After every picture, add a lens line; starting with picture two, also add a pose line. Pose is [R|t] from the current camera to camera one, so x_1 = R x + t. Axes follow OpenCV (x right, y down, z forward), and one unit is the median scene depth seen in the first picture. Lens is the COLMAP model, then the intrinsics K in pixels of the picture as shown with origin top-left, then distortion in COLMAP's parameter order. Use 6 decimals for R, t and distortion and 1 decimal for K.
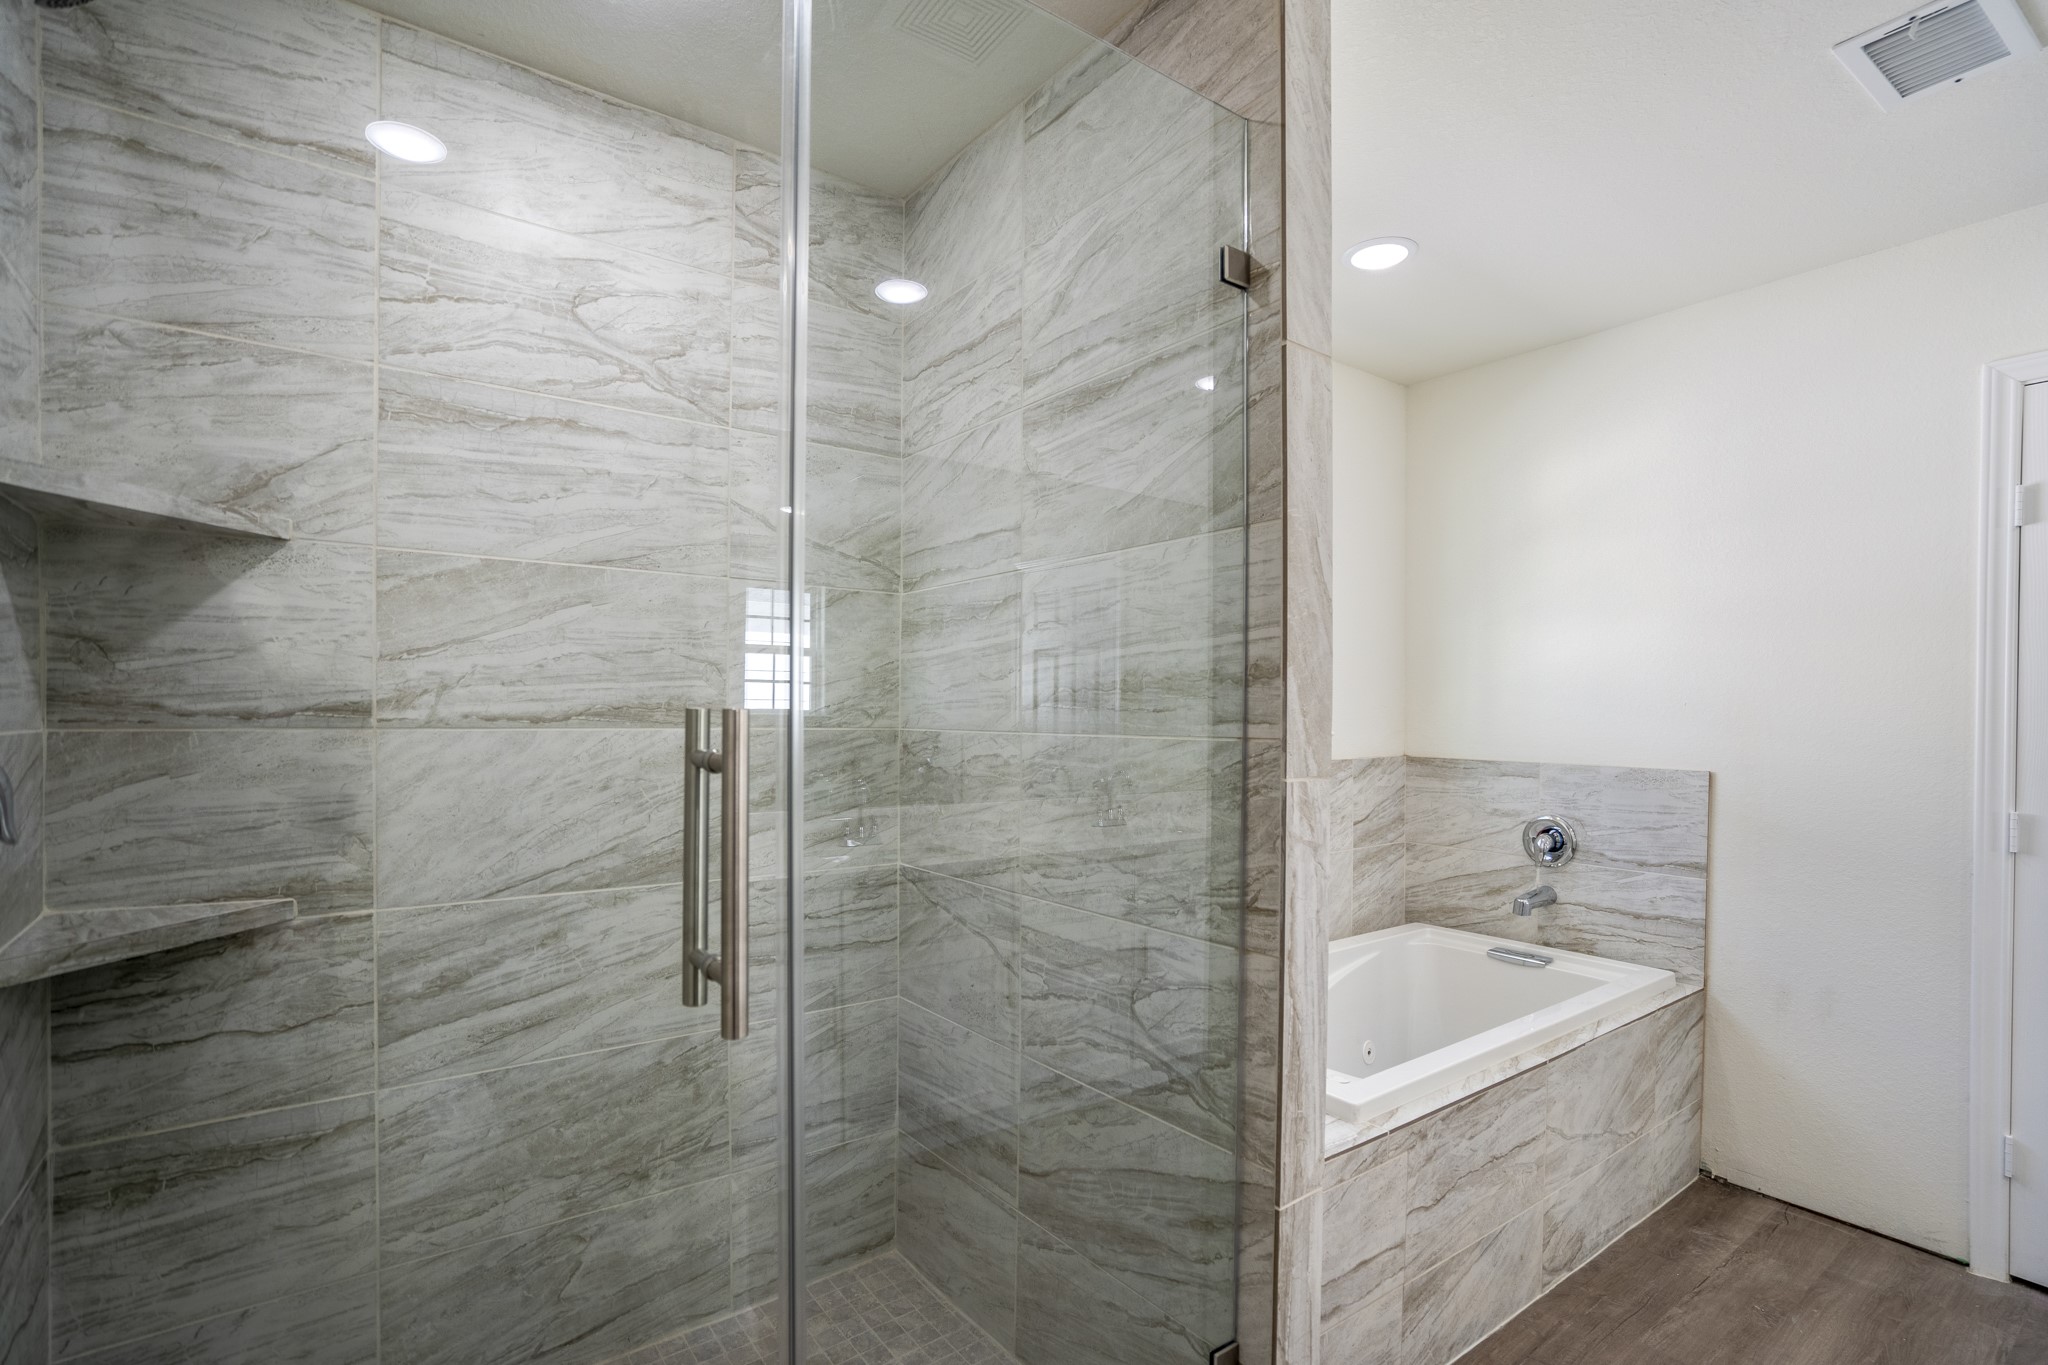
lens RADIAL K [[950.7, 0, 1026.9], [0, 950.7, 717.5], [0, 0, 1]] dist [-0.034786, 0.017651]
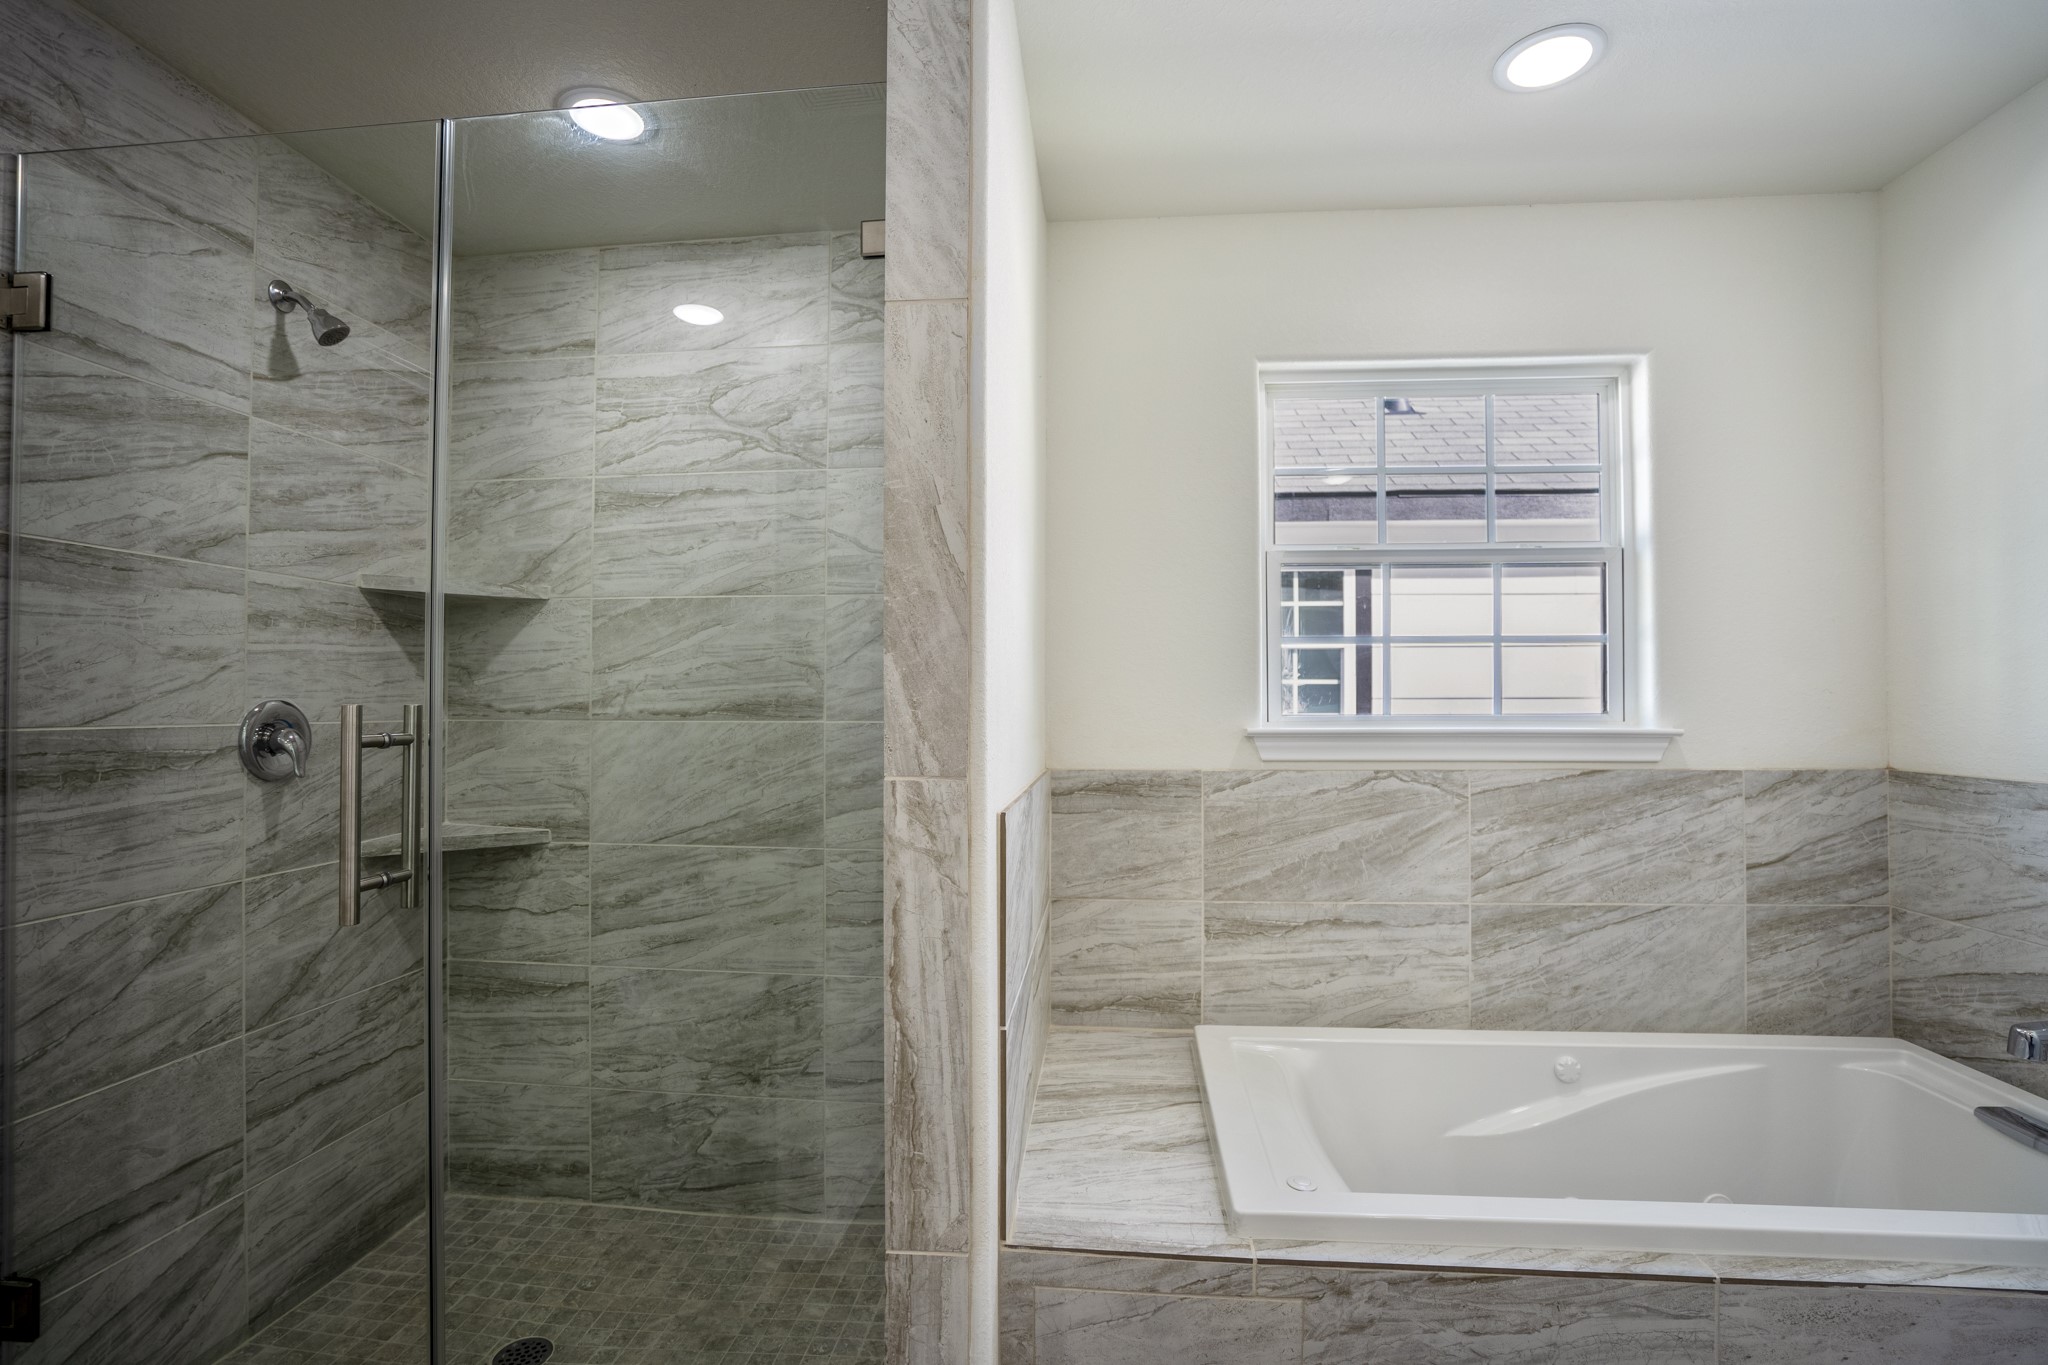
lens RADIAL K [[956.2, 0, 1014.8], [0, 956.2, 686.8], [0, 0, 1]] dist [-0.051005, 0.017919]
pose [[0.746092, -0.021676, -0.665490, 0.747318], [0.003250, 0.999577, -0.028914, 0.004291], [0.665835, 0.019409, 0.745847, 0.304312]]
